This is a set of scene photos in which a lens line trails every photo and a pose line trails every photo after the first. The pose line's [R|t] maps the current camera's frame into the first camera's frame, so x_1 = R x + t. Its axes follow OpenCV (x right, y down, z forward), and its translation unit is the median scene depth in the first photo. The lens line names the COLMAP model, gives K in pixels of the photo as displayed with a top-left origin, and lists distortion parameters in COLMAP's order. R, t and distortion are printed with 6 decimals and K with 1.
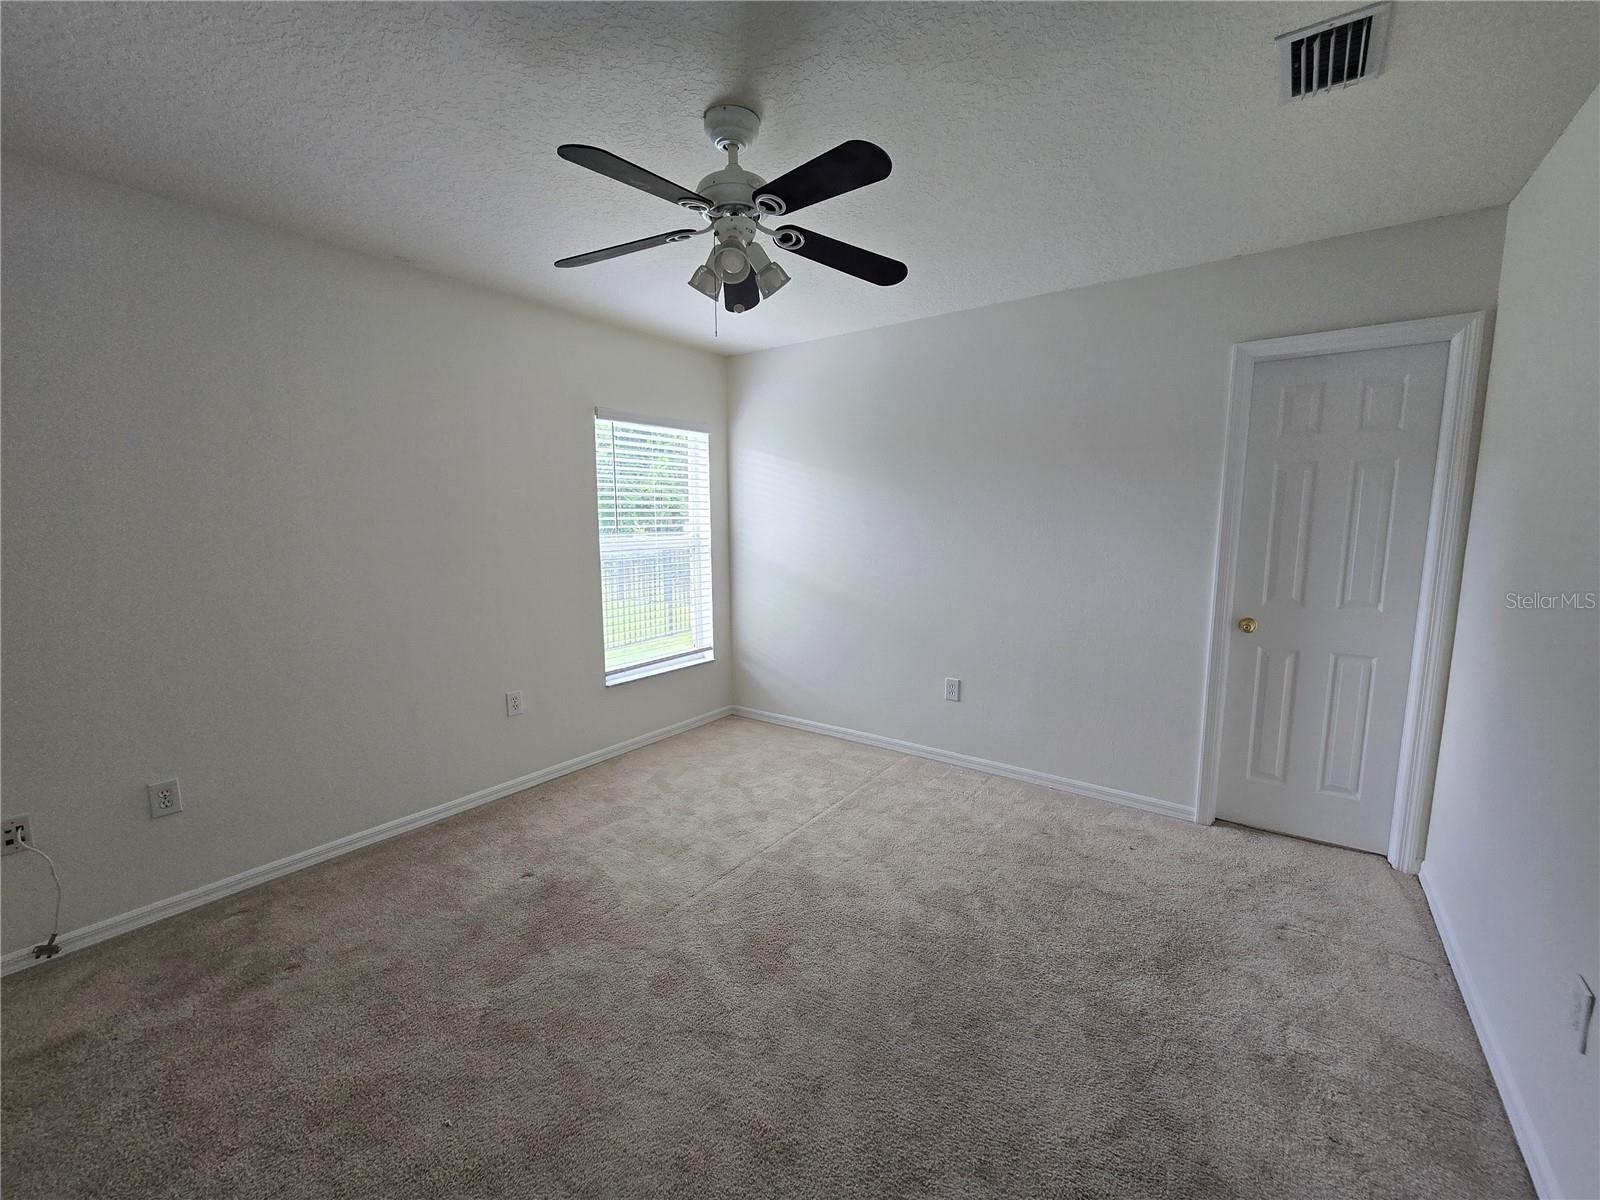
lens RADIAL K [[656.6, 0, 794.8], [0, 656.6, 606.5], [0, 0, 1]] dist [-0.000385, -0.000063]
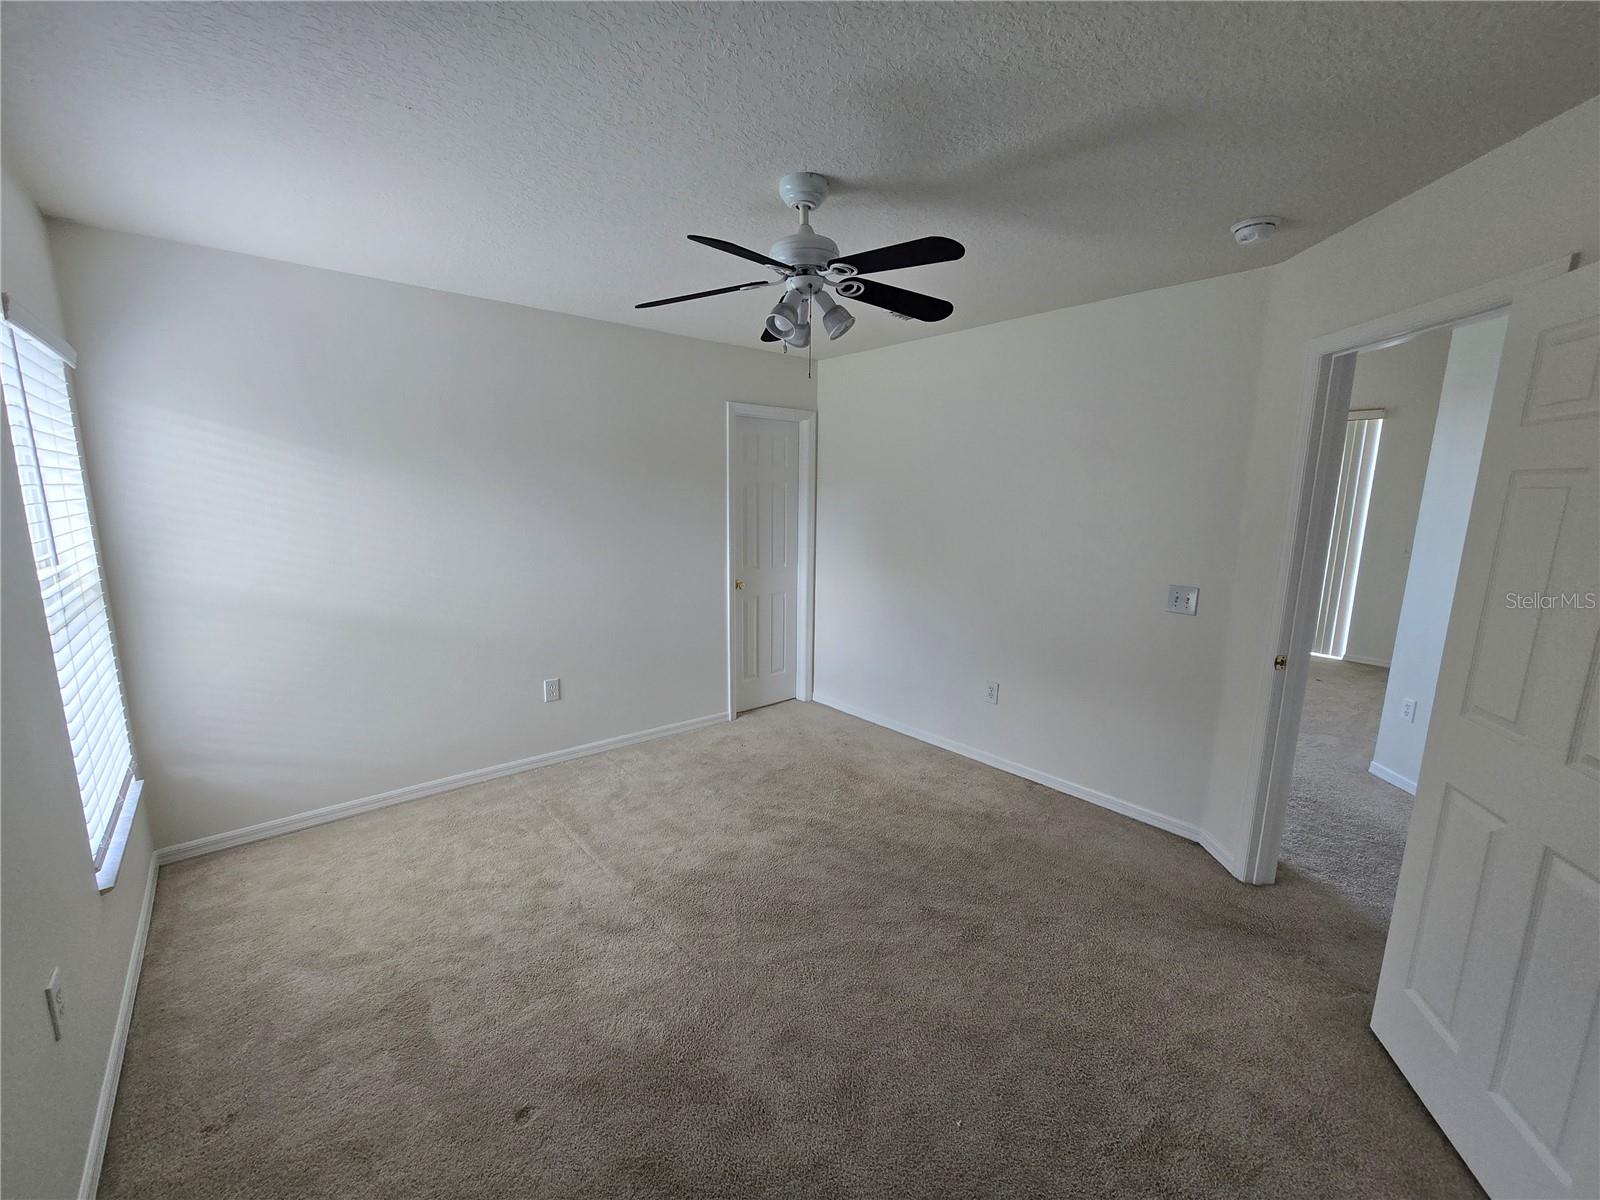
lens RADIAL K [[652.1, 0, 794.7], [0, 652.1, 611.7], [0, 0, 1]] dist [0.000633, 0.000177]
pose [[0.226804, -0.164639, 0.959924, -0.755509], [0.119019, 0.982907, 0.140460, -0.107243], [-0.966641, 0.082393, 0.242523, 0.486590]]
